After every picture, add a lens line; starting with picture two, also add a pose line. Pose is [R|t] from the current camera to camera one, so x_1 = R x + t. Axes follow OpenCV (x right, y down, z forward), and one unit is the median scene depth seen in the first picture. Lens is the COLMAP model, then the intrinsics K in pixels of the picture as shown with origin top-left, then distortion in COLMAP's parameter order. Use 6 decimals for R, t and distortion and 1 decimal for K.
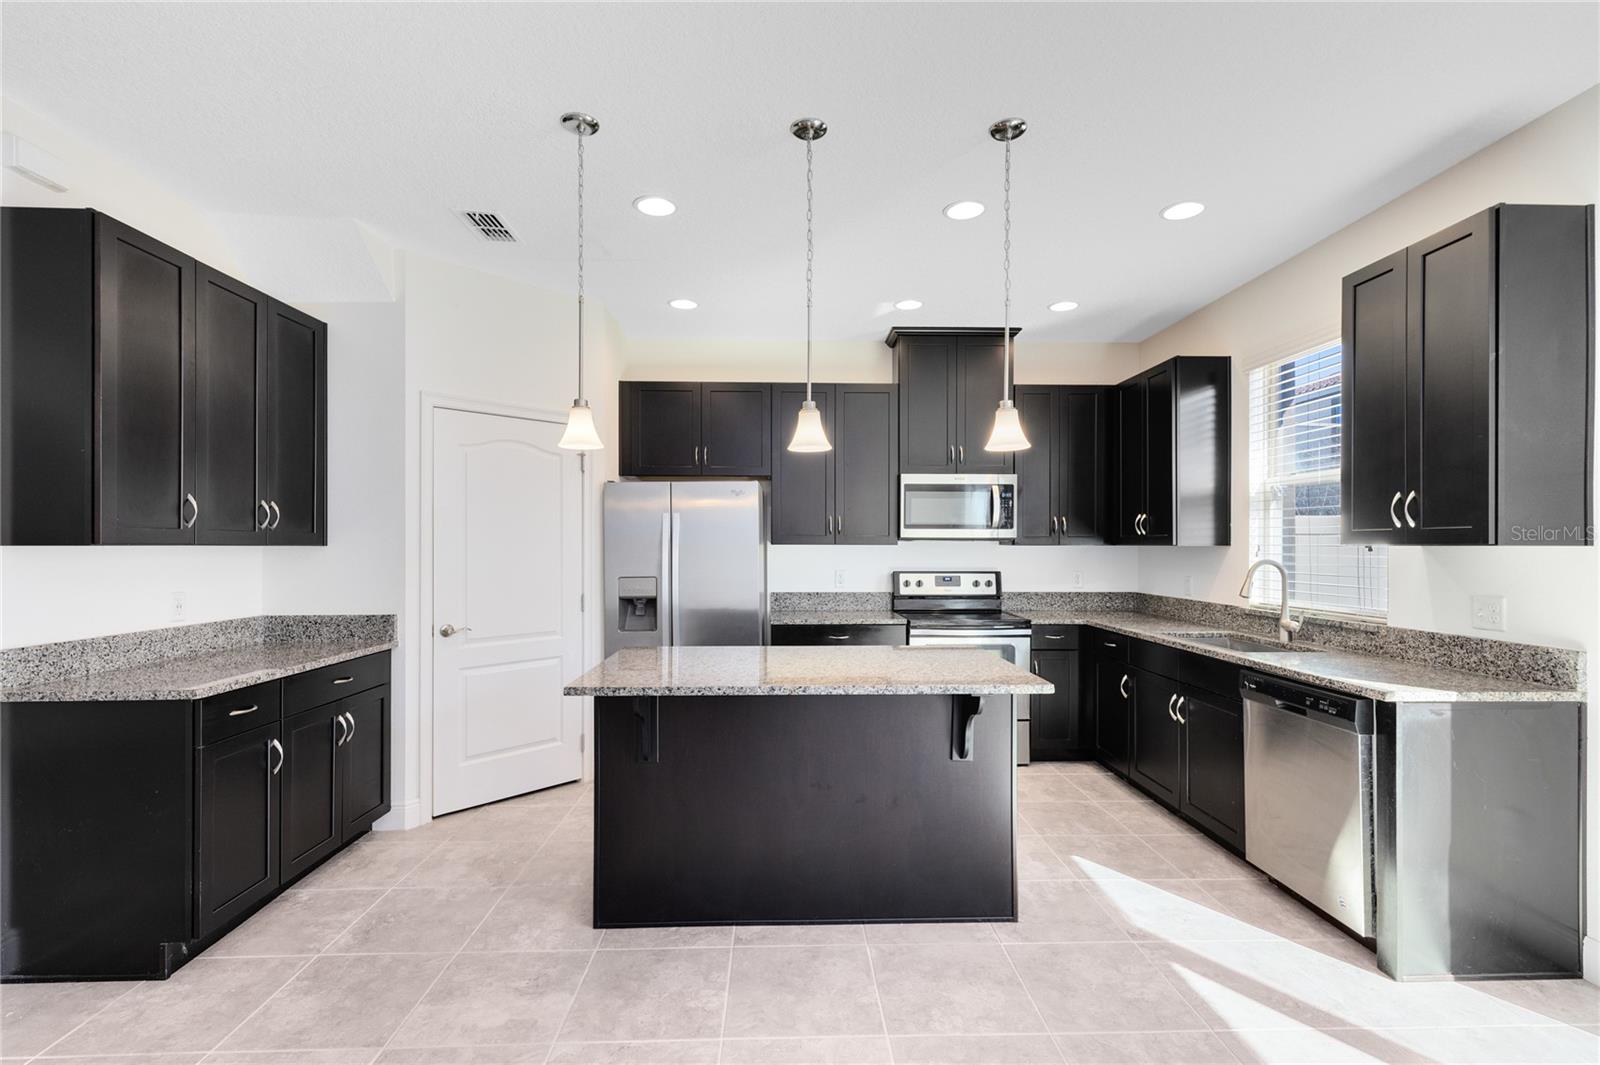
lens RADIAL K [[726.7, 0, 795.1], [0, 726.7, 542.5], [0, 0, 1]] dist [0.006514, -0.001274]
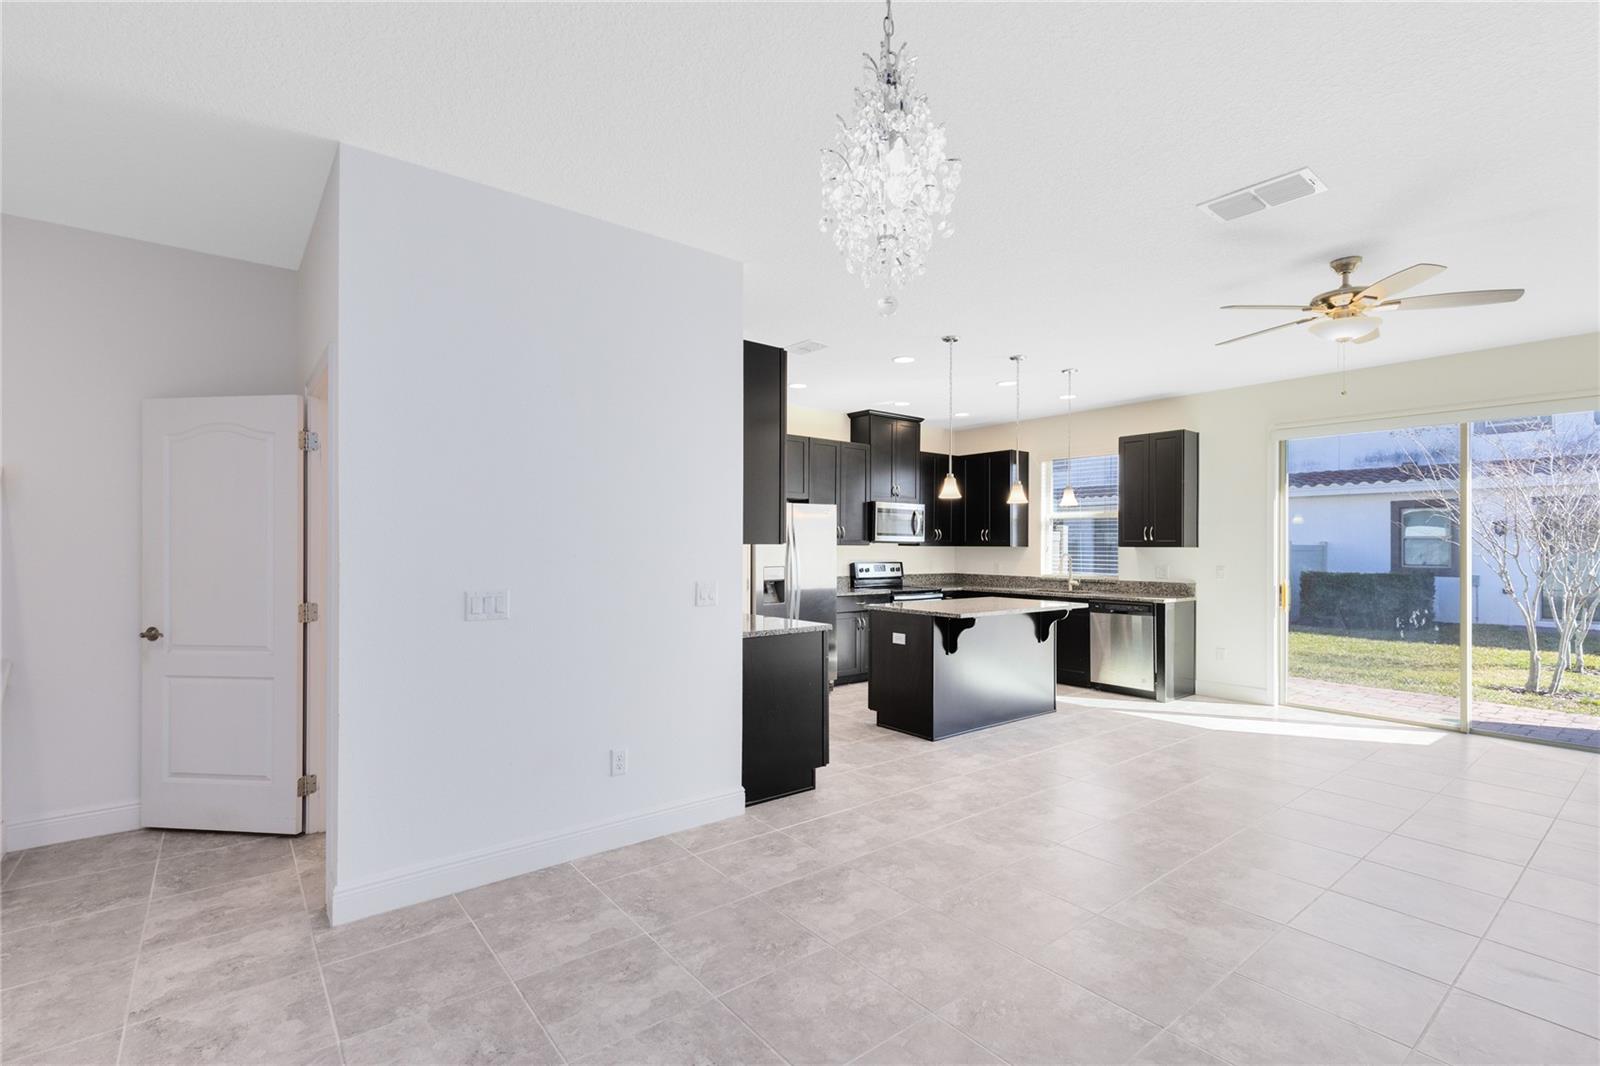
lens RADIAL K [[726.7, 0, 797.0], [0, 726.7, 538.1], [0, 0, 1]] dist [0.006514, -0.001274]
pose [[0.802633, 0.010504, 0.596380, -1.363063], [-0.006856, 0.999941, -0.008385, 0.001709], [-0.596434, 0.002642, 0.802658, -0.275838]]
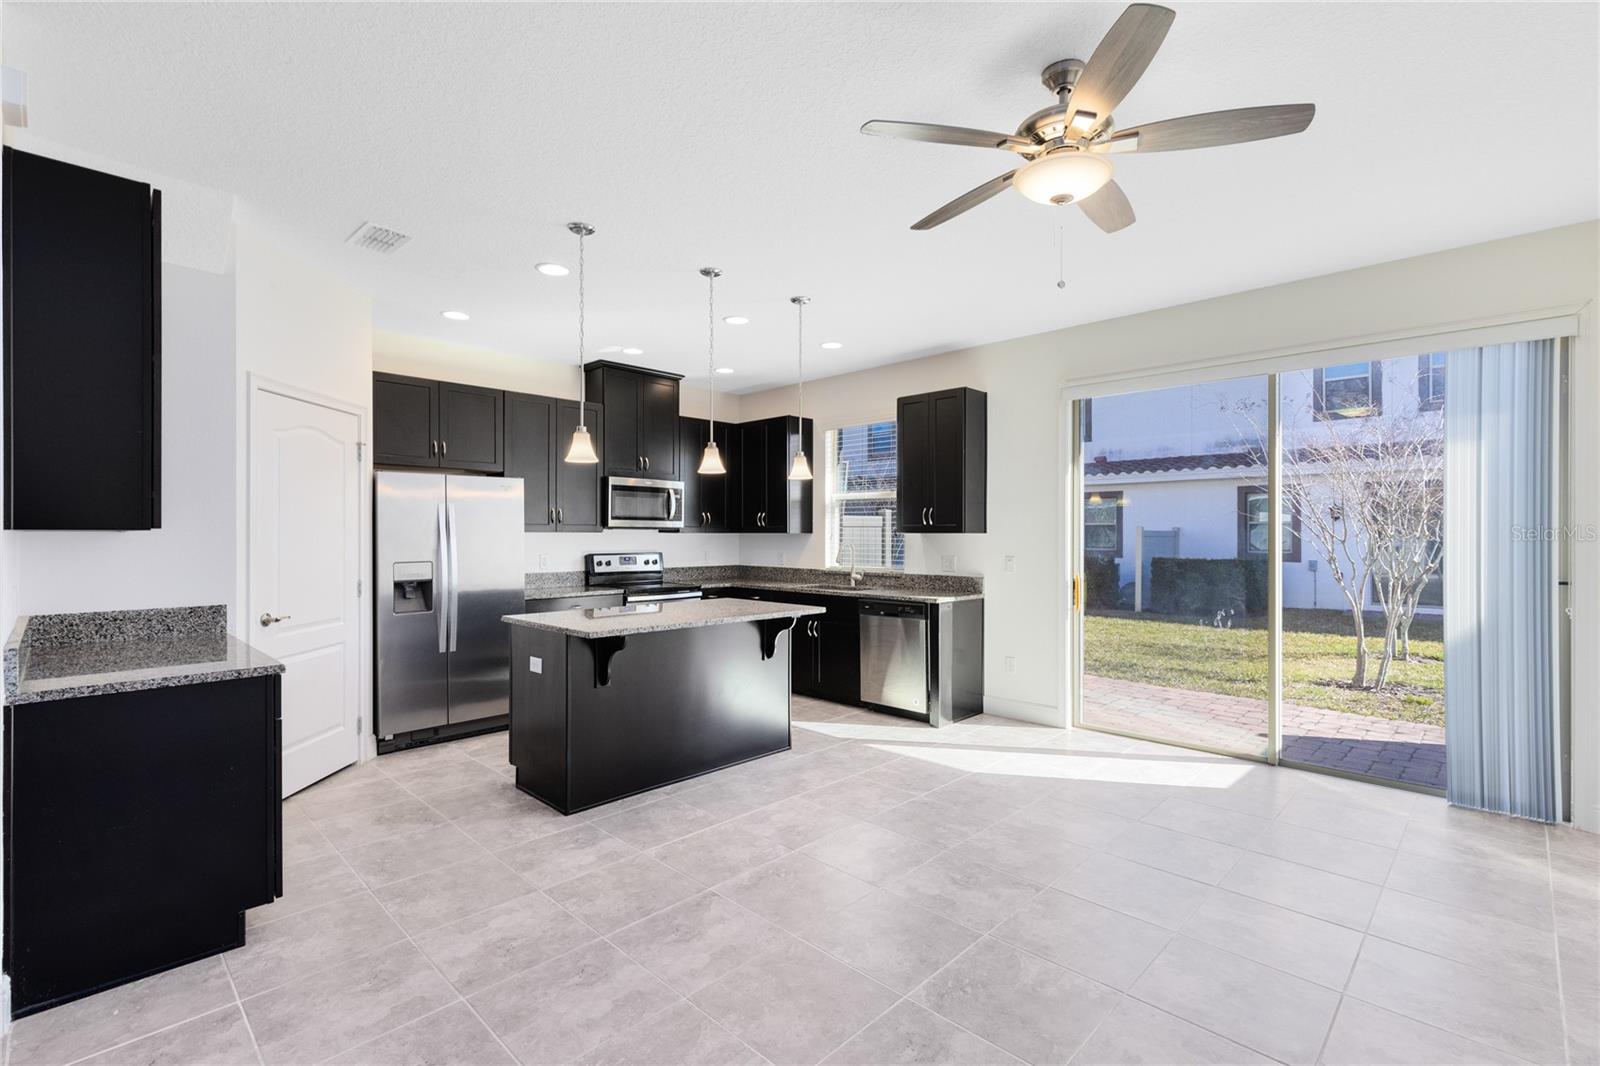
lens RADIAL K [[726.7, 0, 794.0], [0, 726.7, 528.9], [0, 0, 1]] dist [0.006514, -0.001274]
pose [[0.724880, 0.005707, 0.688851, -0.705979], [-0.003237, 0.999983, -0.004879, 0.003080], [-0.688867, 0.001306, 0.724886, -0.208471]]
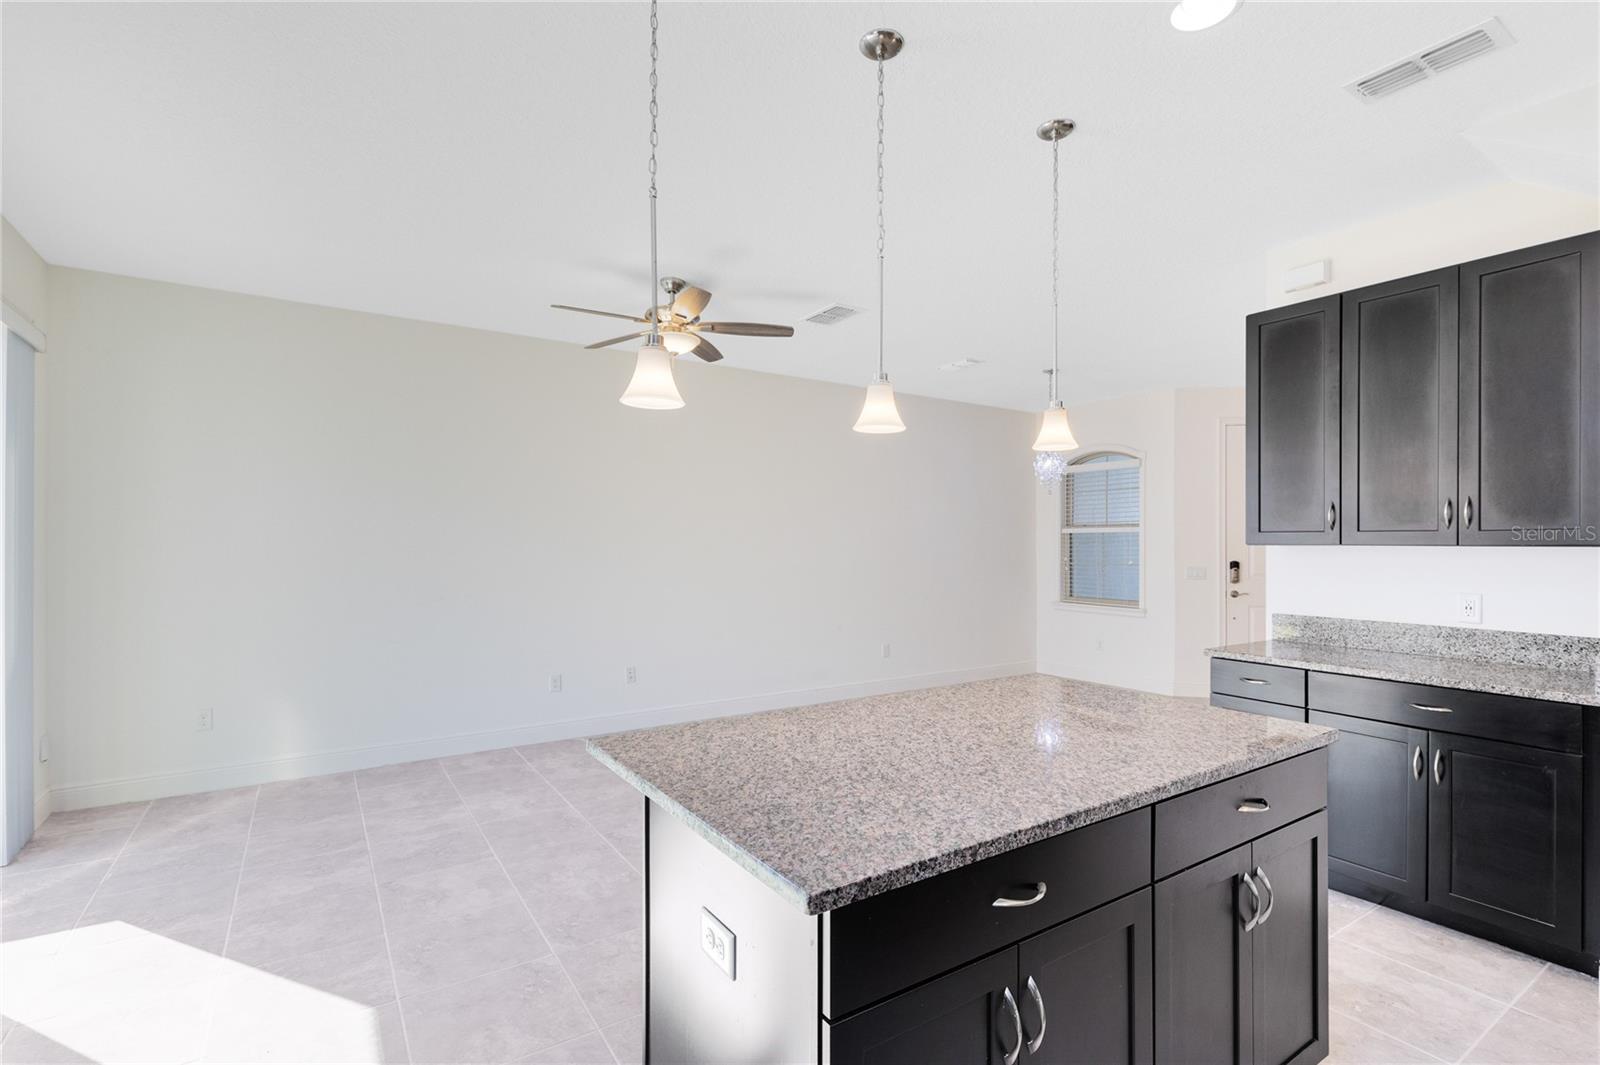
lens RADIAL K [[726.7, 0, 793.9], [0, 726.7, 542.8], [0, 0, 1]] dist [0.006514, -0.001274]
pose [[-0.840754, -0.000467, -0.541417, 0.410870], [0.000959, 0.999997, -0.002352, 0.001502], [0.541417, -0.002496, -0.840751, 1.217342]]
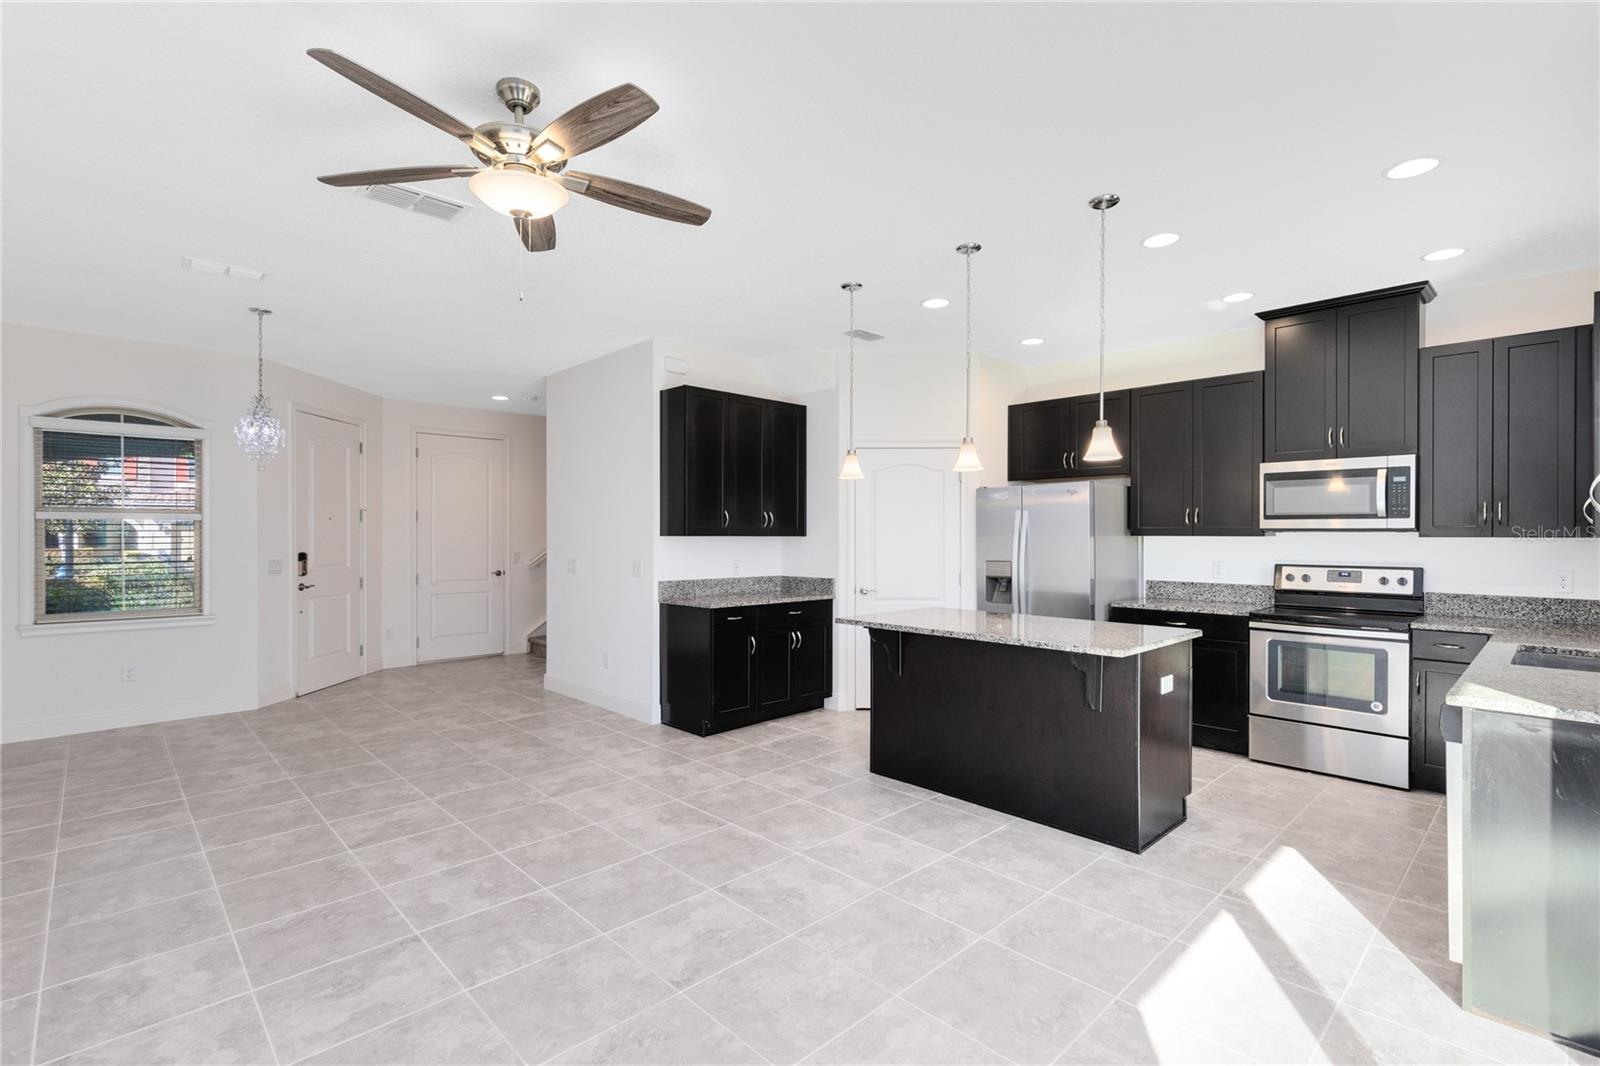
lens RADIAL K [[726.7, 0, 805.8], [0, 726.7, 537.5], [0, 0, 1]] dist [0.006514, -0.001274]
pose [[0.678323, 0.002941, -0.734758, 0.640689], [0.001146, 0.999987, 0.005061, -0.001155], [0.734763, -0.004275, 0.678311, -0.160446]]
